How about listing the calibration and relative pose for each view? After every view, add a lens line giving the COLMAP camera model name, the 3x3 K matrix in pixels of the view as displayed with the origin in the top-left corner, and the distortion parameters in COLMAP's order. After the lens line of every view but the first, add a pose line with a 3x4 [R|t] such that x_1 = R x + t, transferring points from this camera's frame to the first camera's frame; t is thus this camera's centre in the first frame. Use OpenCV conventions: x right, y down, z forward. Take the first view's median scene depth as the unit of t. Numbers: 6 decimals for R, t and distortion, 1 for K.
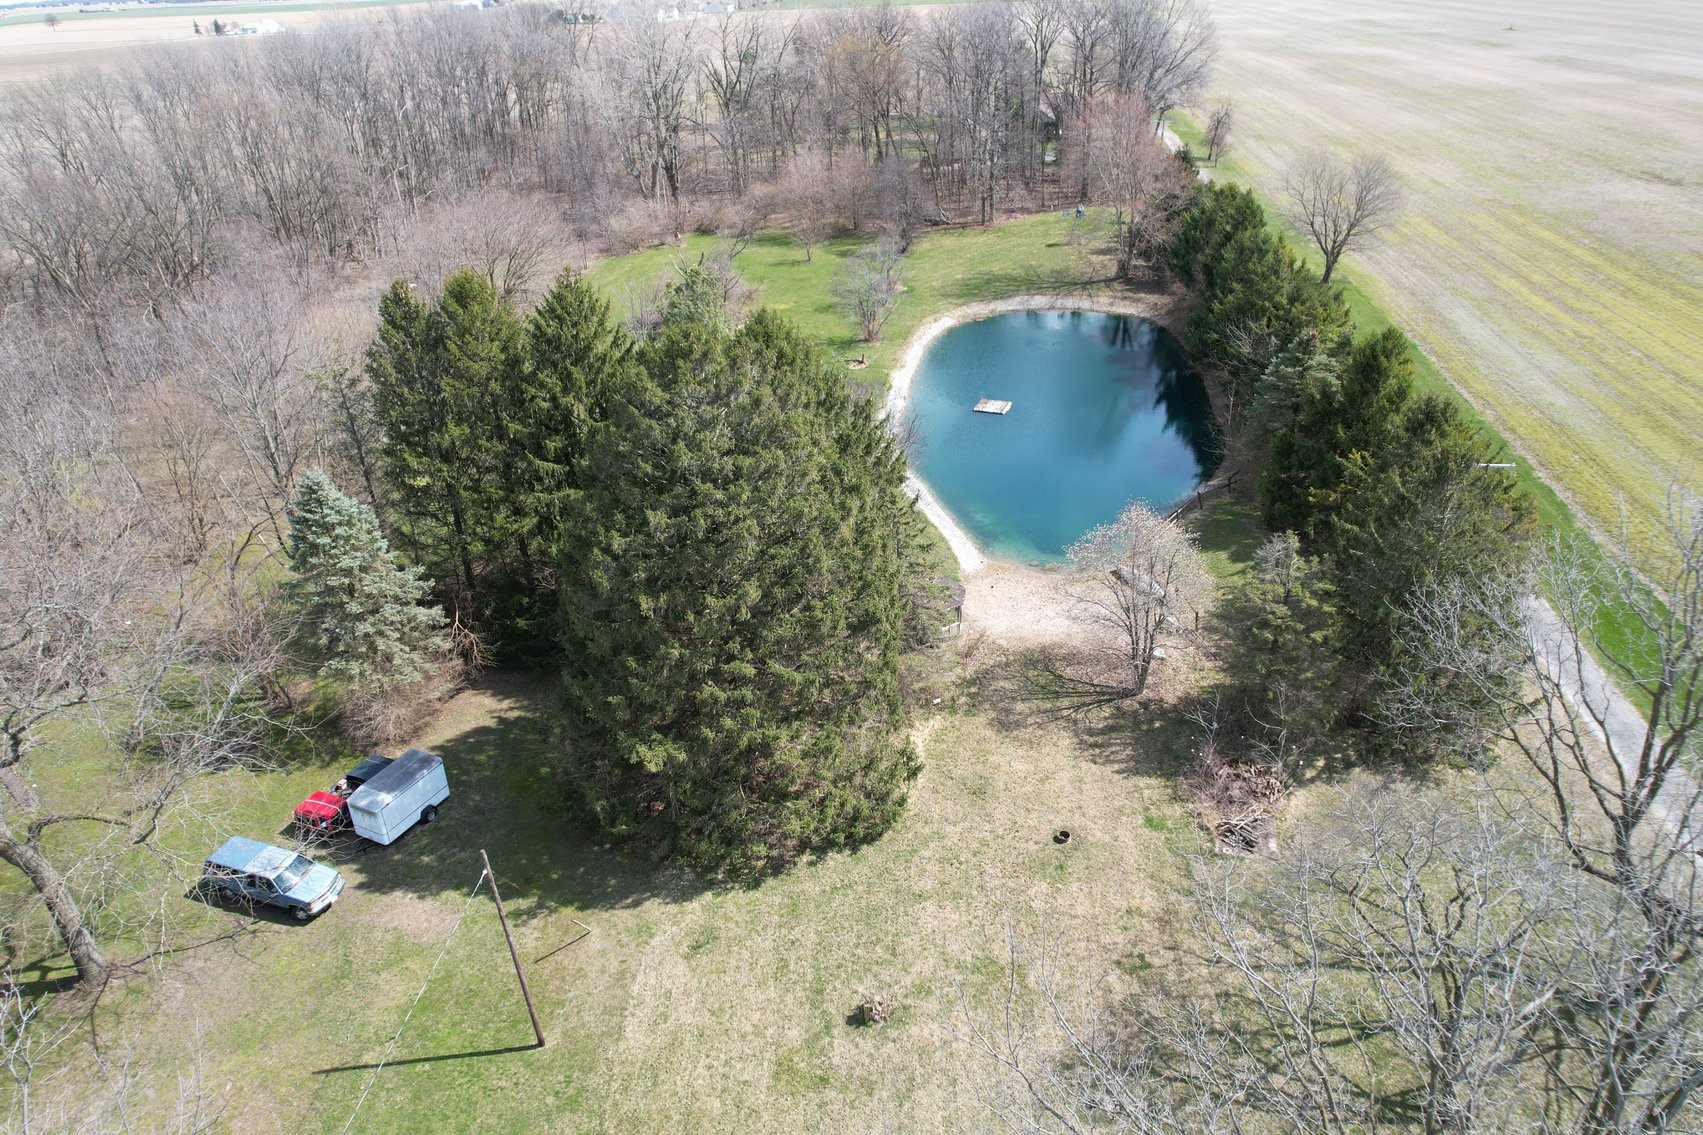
lens RADIAL K [[1050.9, 0, 851.5], [0, 1050.9, 567.5], [0, 0, 1]] dist [-0.073024, 0.064967]
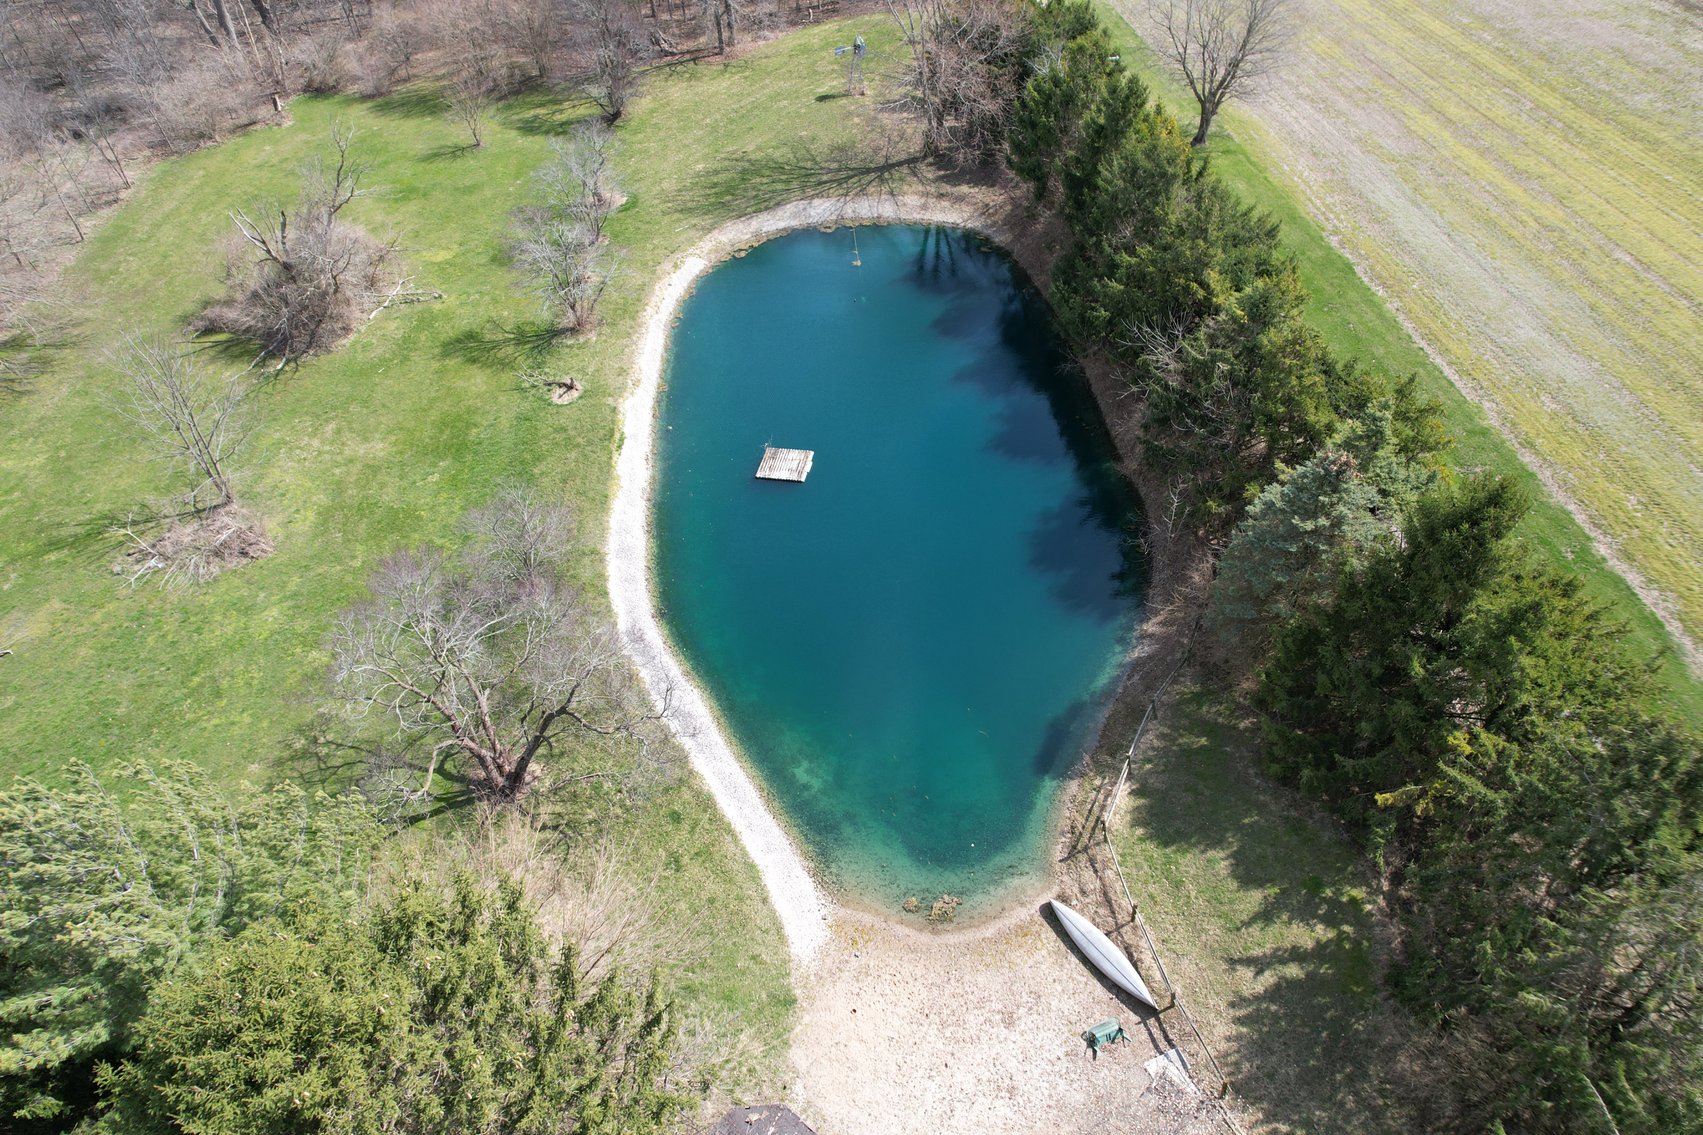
lens RADIAL K [[1050.9, 0, 851.5], [0, 1050.9, 567.5], [0, 0, 1]] dist [-0.073024, 0.064967]
pose [[0.971431, -0.162079, 0.173358, 0.041452], [0.116837, 0.962432, 0.245101, -0.195865], [-0.206571, -0.217844, 0.953872, 0.288660]]
